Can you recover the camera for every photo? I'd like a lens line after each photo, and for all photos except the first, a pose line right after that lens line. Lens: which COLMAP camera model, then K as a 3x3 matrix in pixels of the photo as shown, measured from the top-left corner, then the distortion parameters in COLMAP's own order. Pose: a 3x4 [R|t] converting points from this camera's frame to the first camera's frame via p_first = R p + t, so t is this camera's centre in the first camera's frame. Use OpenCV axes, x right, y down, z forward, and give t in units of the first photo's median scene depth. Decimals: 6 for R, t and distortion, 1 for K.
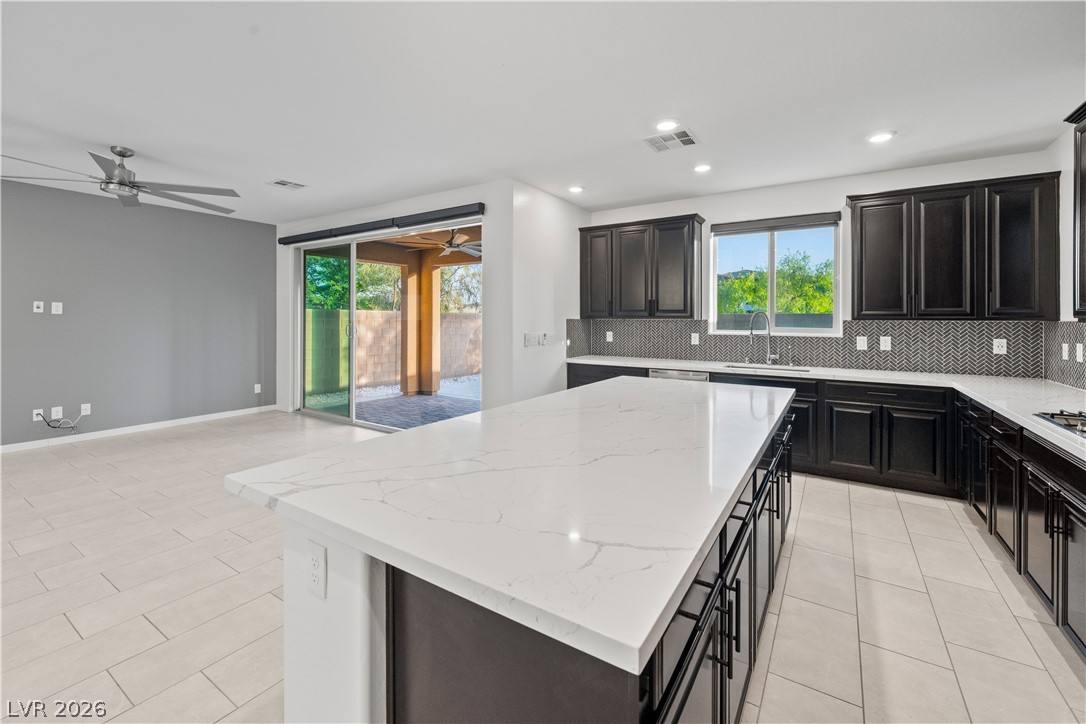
lens RADIAL K [[452.1, 0, 552.6], [0, 452.1, 317.0], [0, 0, 1]] dist [0.003882, -0.000569]
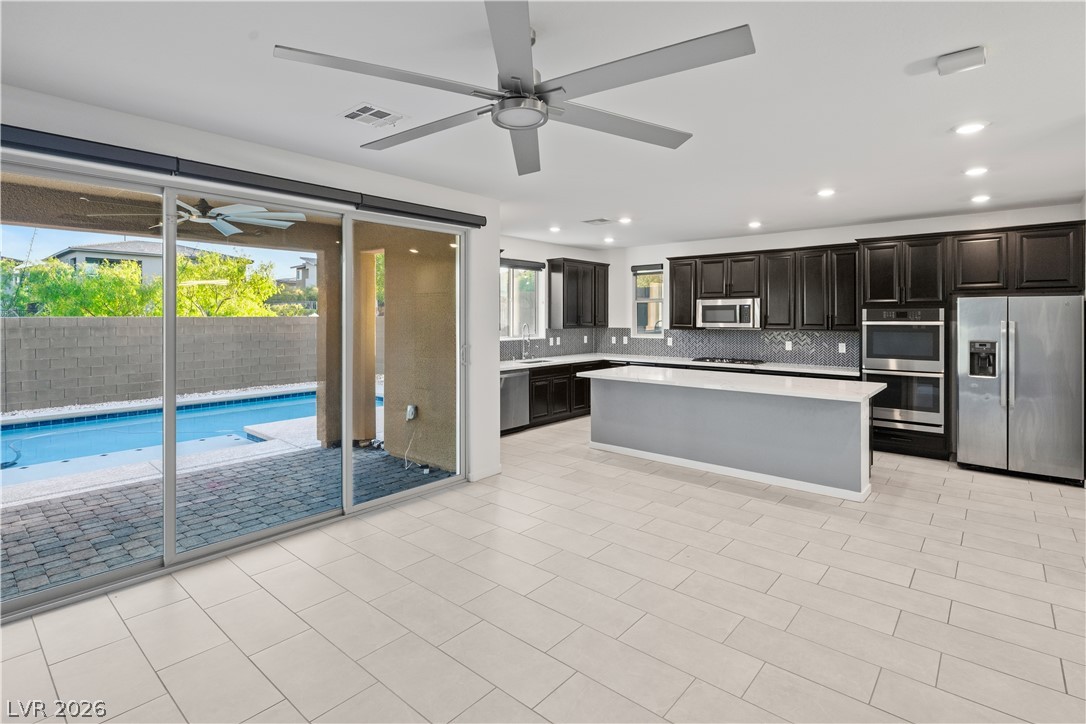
lens RADIAL K [[524.8, 0, 536.5], [0, 524.8, 319.4], [0, 0, 1]] dist [0.003122, 0.000033]
pose [[0.153327, -0.002867, 0.988171, -1.292146], [-0.007104, 0.999967, 0.004004, -0.033389], [-0.988150, -0.007634, 0.153302, 0.766166]]
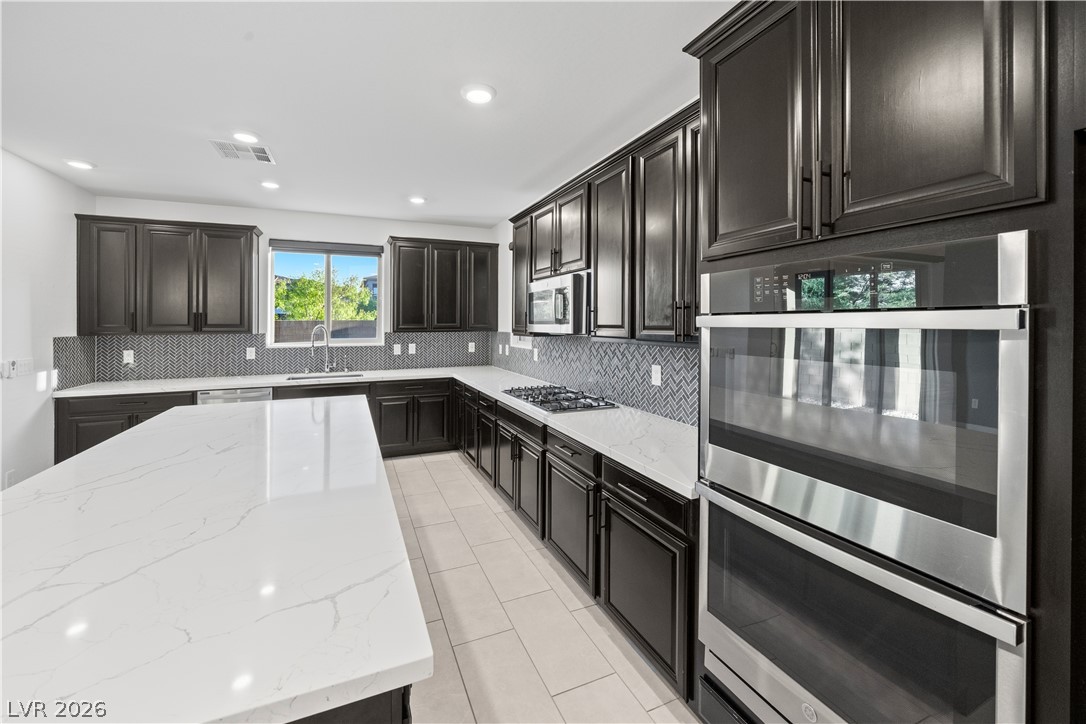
lens RADIAL K [[412.6, 0, 520.2], [0, 412.6, 323.2], [0, 0, 1]] dist [-0.003469, -0.000489]
pose [[0.585706, -0.005329, 0.810506, -0.073465], [0.001471, 0.999984, 0.005512, -0.024201], [-0.810522, -0.002036, 0.585704, 0.017184]]
